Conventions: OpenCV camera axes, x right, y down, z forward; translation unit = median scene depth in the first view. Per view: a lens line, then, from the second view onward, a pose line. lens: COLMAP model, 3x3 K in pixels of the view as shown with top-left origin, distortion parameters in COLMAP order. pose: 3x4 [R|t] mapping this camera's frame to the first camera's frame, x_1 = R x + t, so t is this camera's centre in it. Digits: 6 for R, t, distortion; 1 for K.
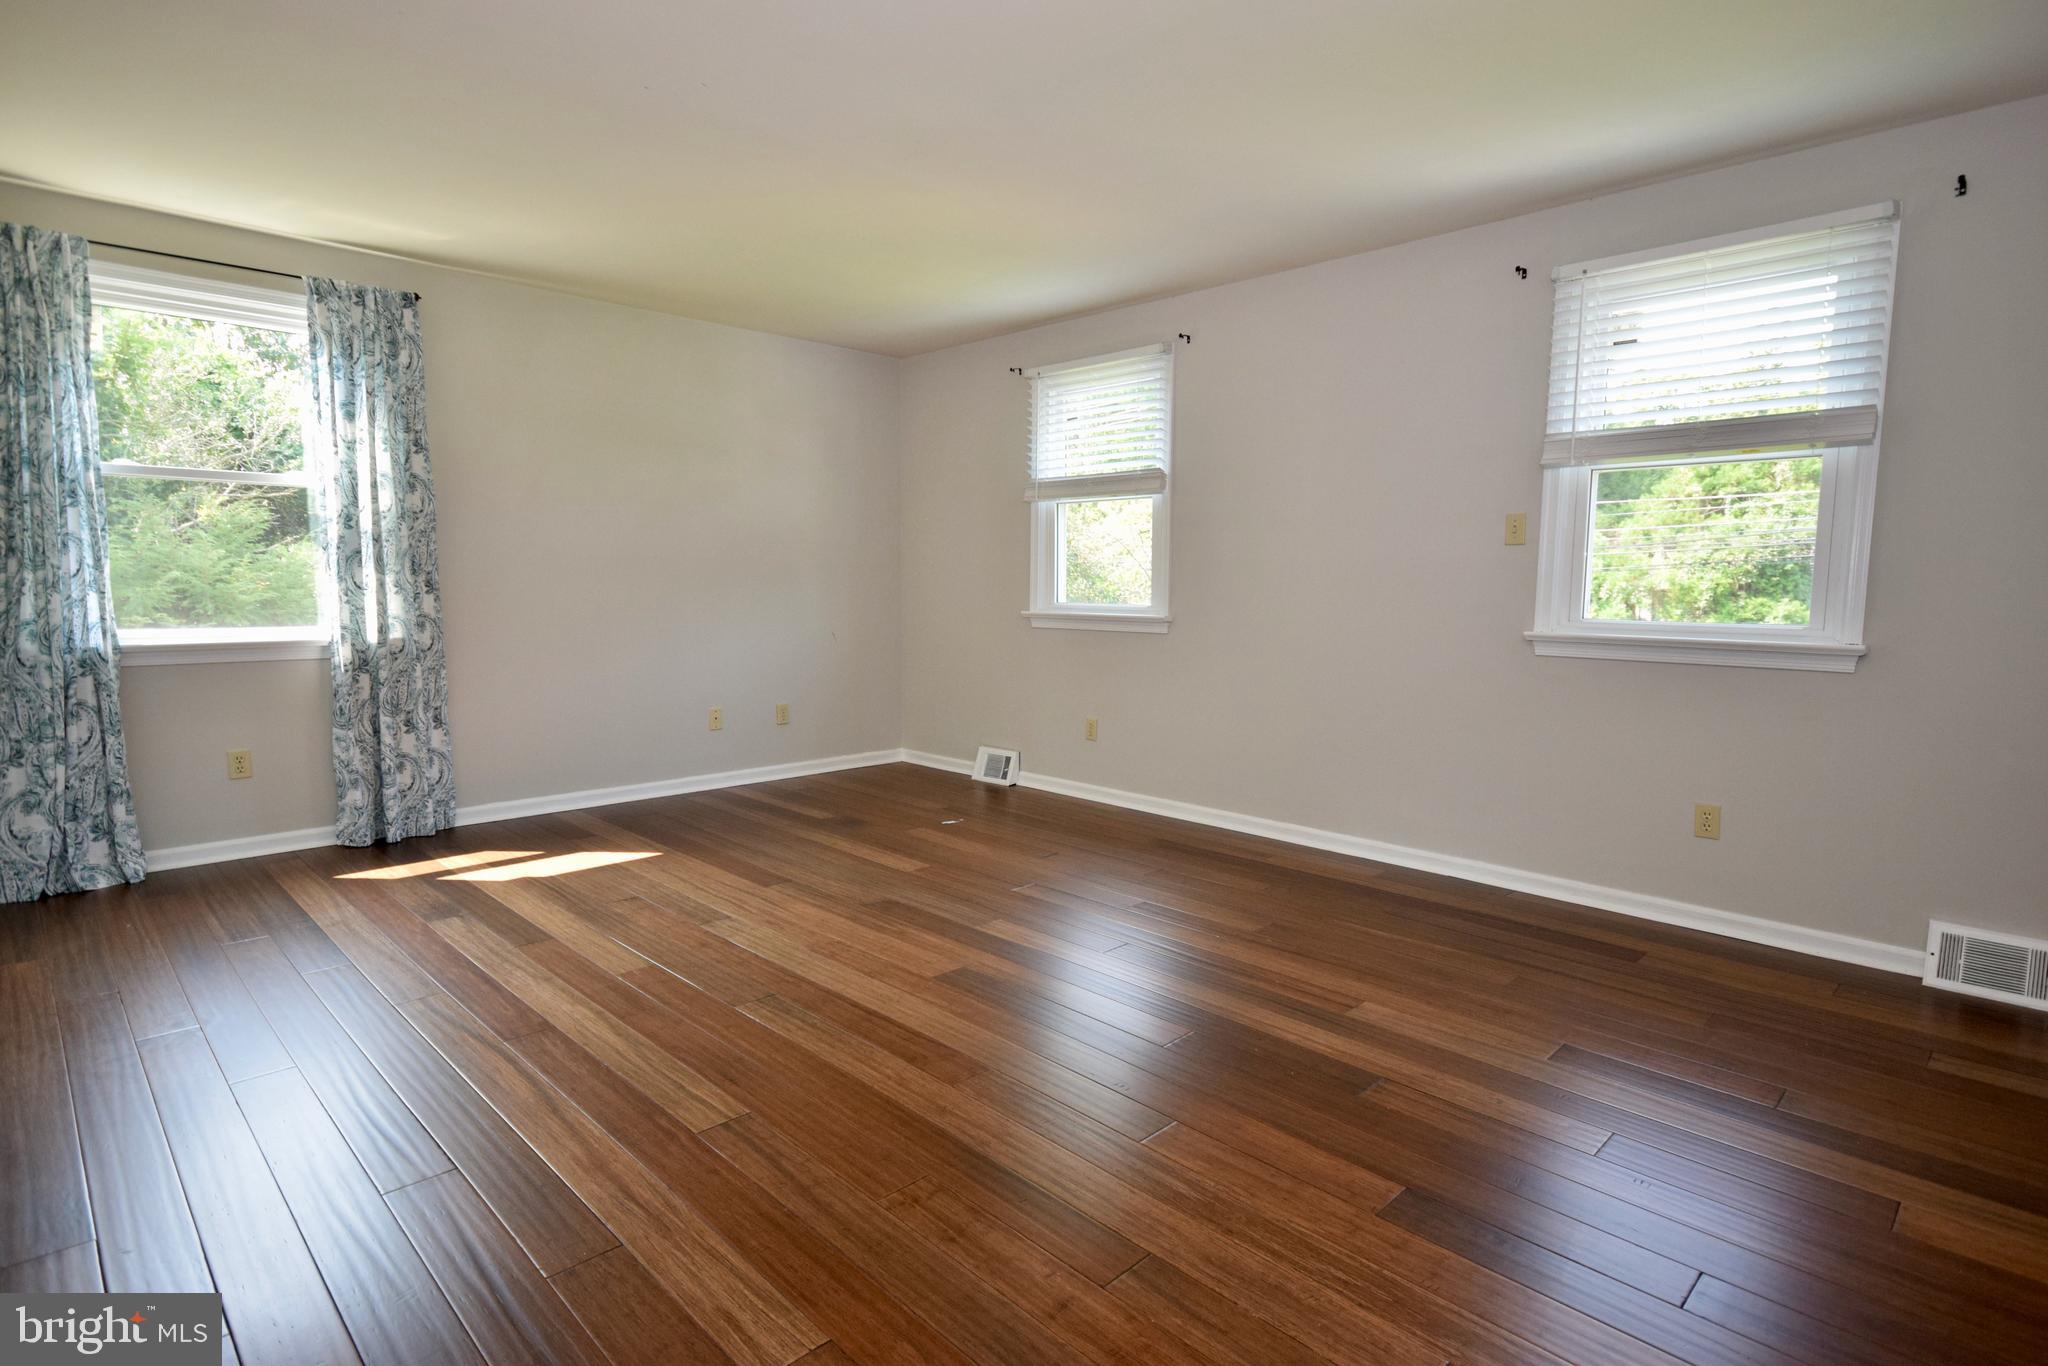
lens RADIAL K [[1052.1, 0, 1024.0], [0, 1052.1, 683.0], [0, 0, 1]] dist [0.003161, -0.000782]
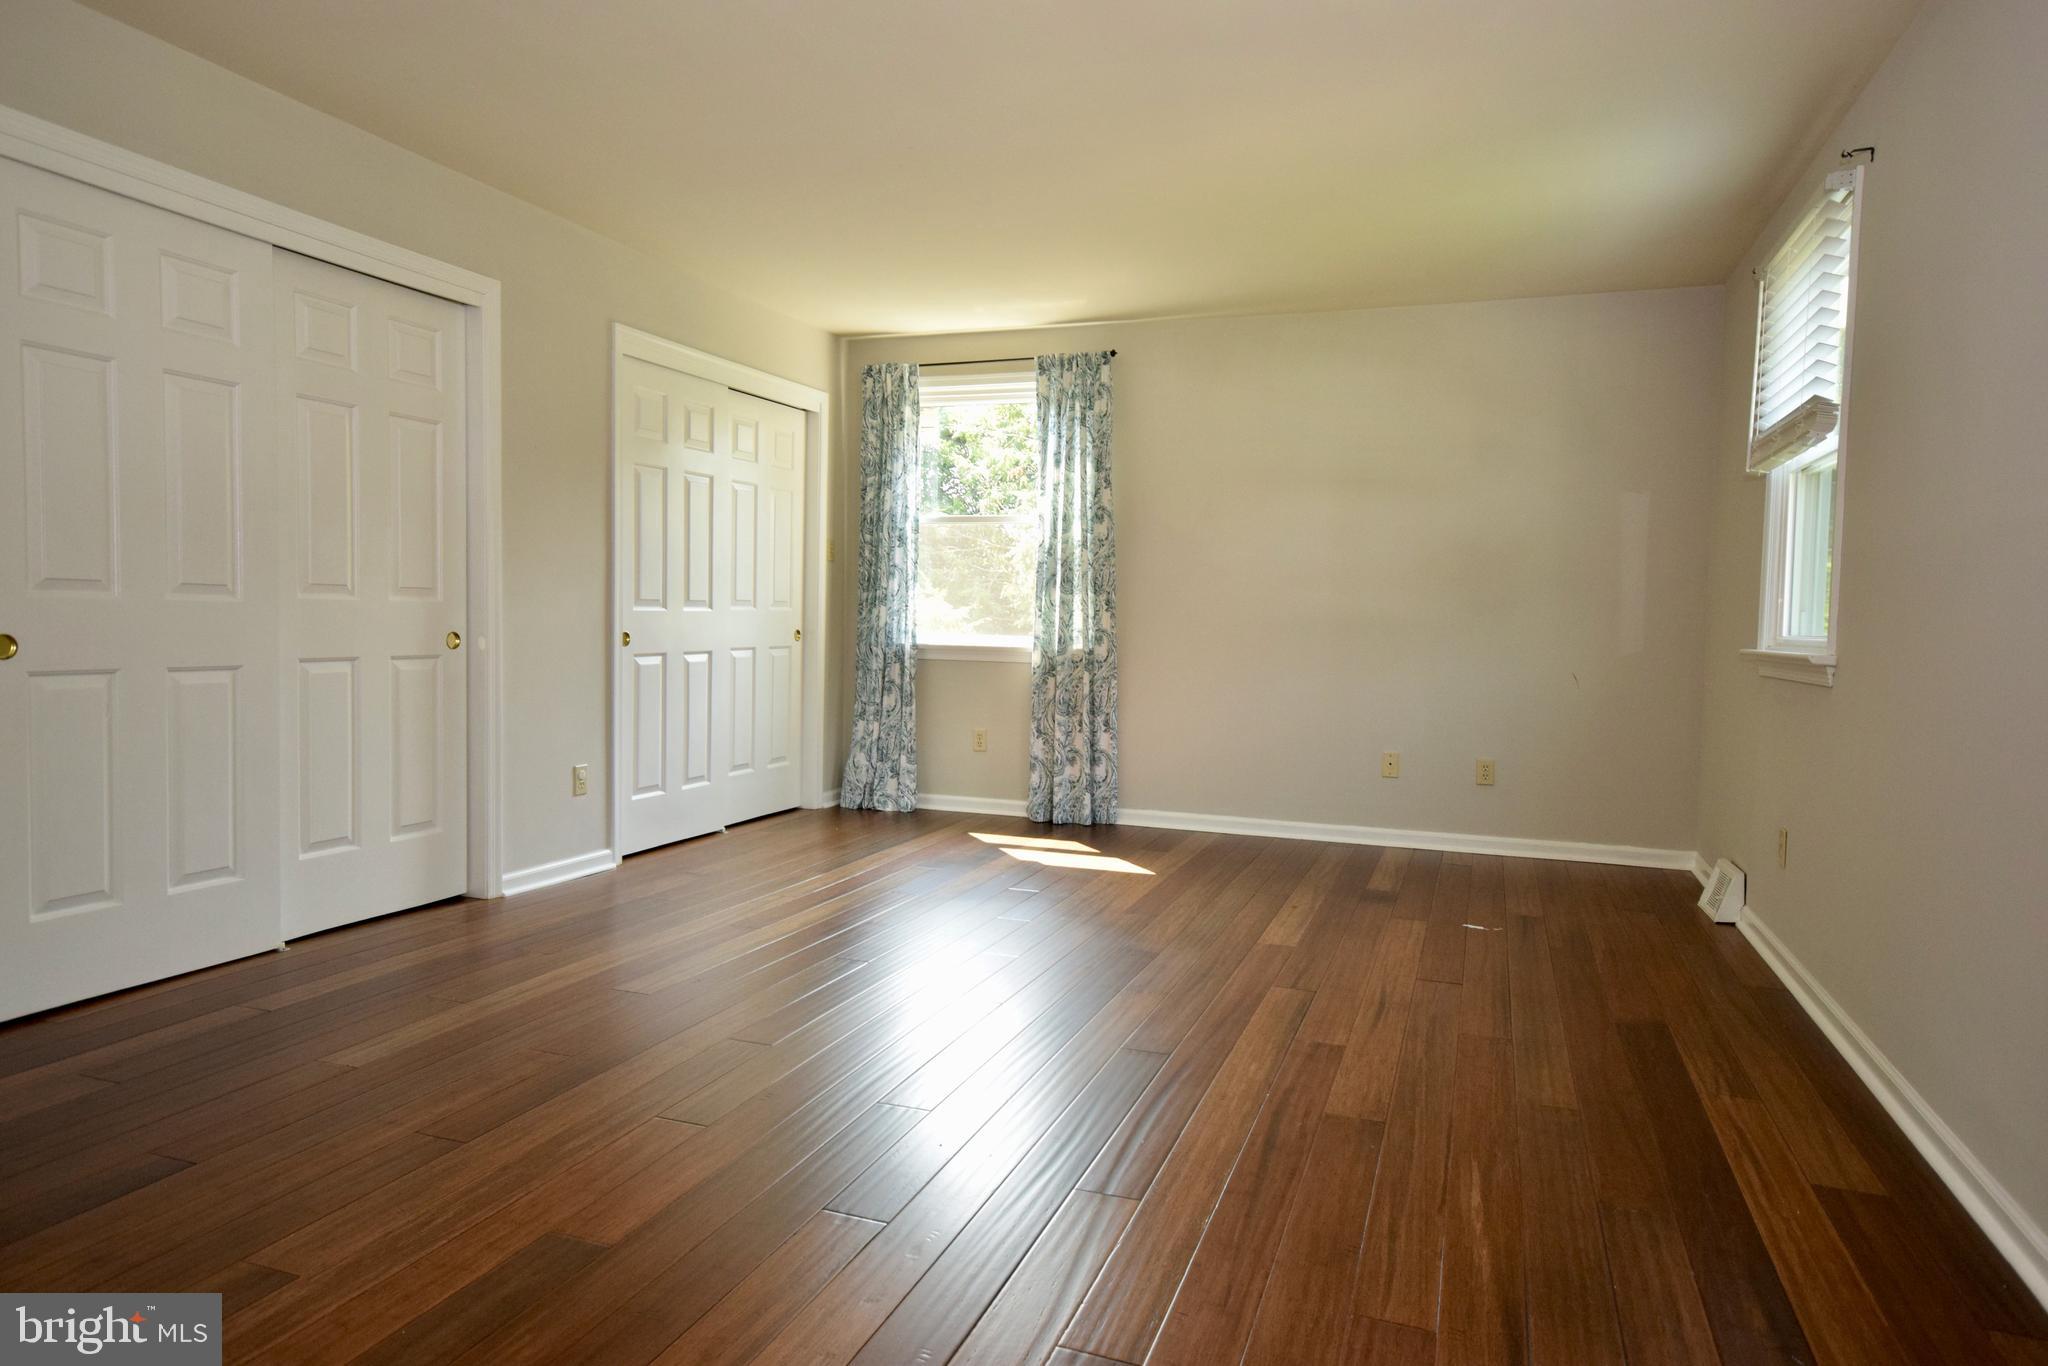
lens RADIAL K [[1243.1, 0, 1024.0], [0, 1243.1, 683.0], [0, 0, 1]] dist [-0.000909, 0.001379]
pose [[0.413874, 0.048916, -0.909019, 0.671153], [-0.108300, 0.994109, 0.004186, -0.005235], [0.903869, 0.096714, 0.416734, 0.409090]]
